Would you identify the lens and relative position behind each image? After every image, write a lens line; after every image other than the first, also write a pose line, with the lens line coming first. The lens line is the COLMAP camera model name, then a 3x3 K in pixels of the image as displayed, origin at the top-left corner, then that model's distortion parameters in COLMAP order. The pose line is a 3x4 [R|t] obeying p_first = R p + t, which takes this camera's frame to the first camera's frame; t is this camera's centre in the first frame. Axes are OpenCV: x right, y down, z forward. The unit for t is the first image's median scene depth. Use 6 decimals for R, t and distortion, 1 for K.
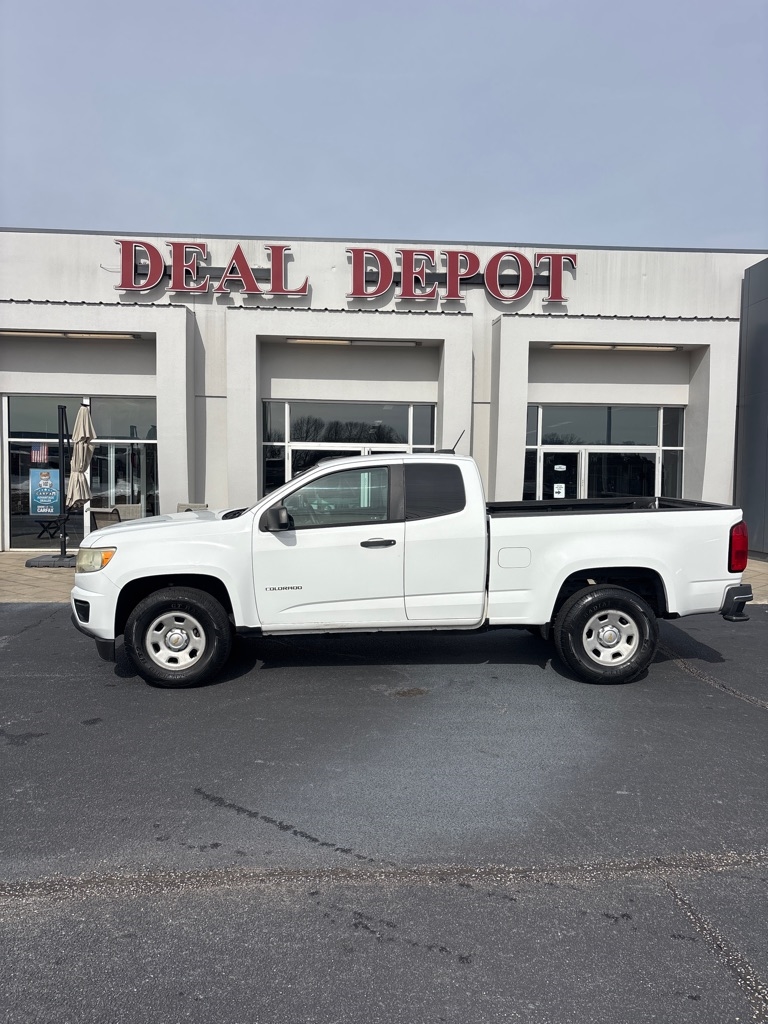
lens RADIAL K [[768.4, 0, 386.5], [0, 768.4, 512.2], [0, 0, 1]] dist [0.025381, -0.030207]
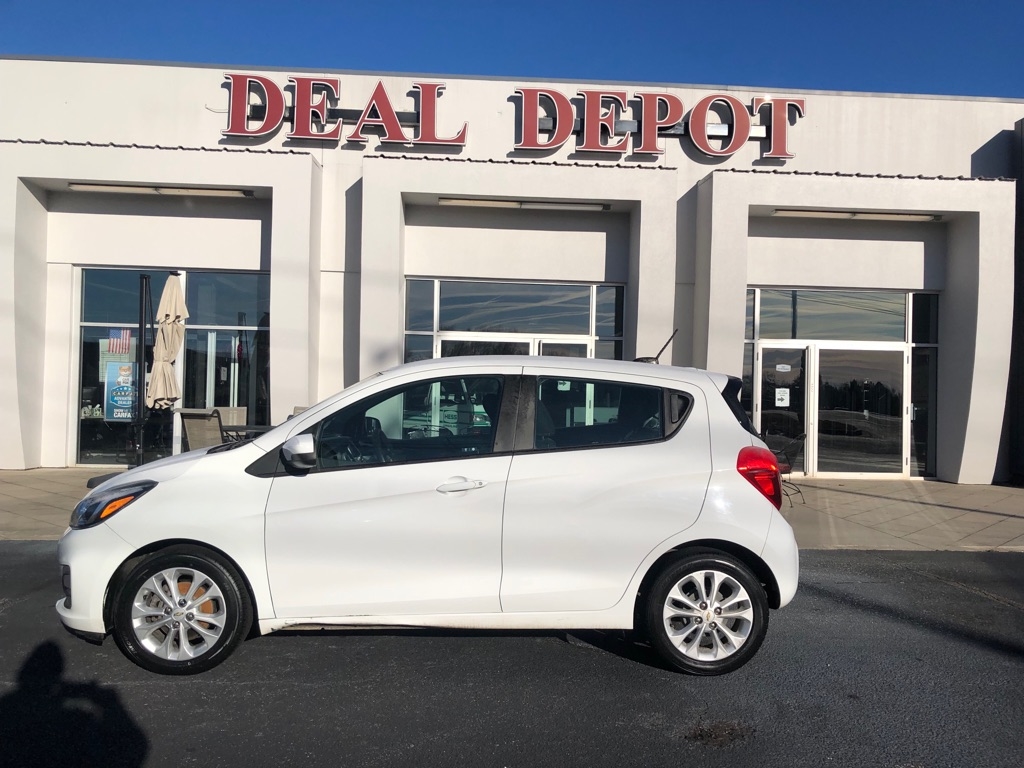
lens RADIAL K [[835.4, 0, 519.2], [0, 835.4, 380.7], [0, 0, 1]] dist [0.011374, -0.010392]
pose [[0.999930, 0.009987, -0.006409, -0.039681], [-0.010370, 0.997976, -0.062742, 0.012033], [0.005769, 0.062804, 0.998009, 0.159171]]
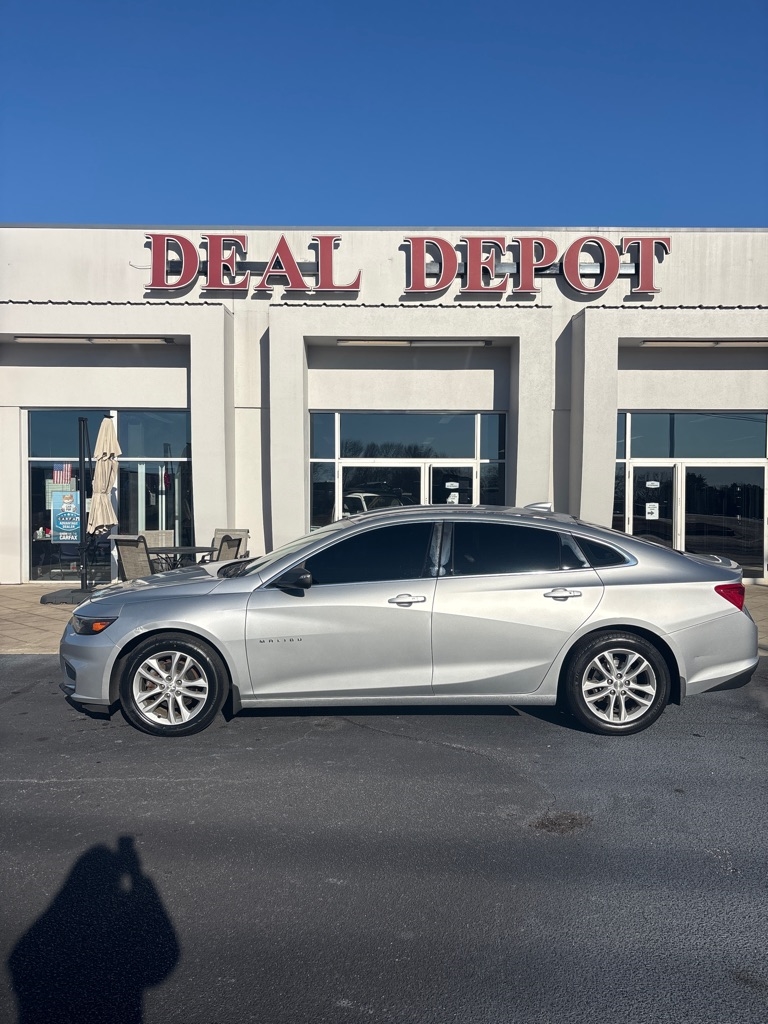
lens RADIAL K [[768.4, 0, 381.3], [0, 768.4, 514.0], [0, 0, 1]] dist [0.025381, -0.030207]
pose [[0.998394, -0.007516, -0.056157, -0.031093], [0.005943, 0.999587, -0.028116, -0.002442], [0.056345, 0.027737, 0.998026, 0.130723]]
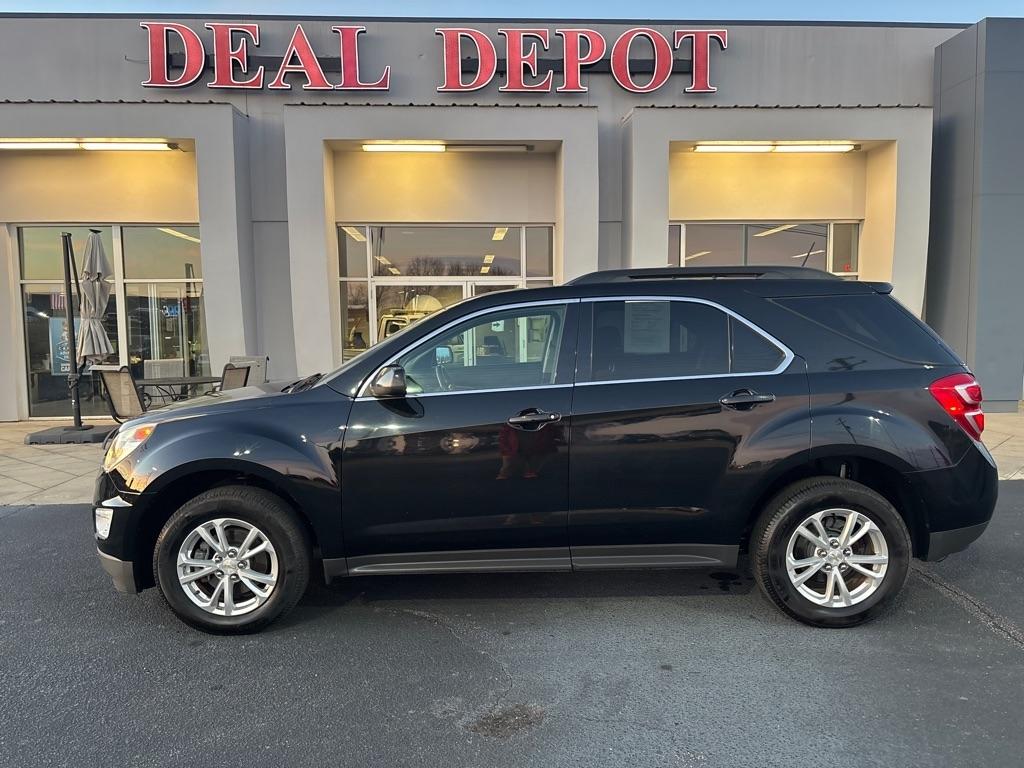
lens RADIAL K [[768.4, 0, 508.7], [0, 768.4, 387.7], [0, 0, 1]] dist [0.025381, -0.030207]
pose [[0.999700, -0.024455, -0.001542, 0.014687], [0.024495, 0.999009, 0.037149, -0.001482], [0.000632, -0.037176, 0.999309, 0.192824]]
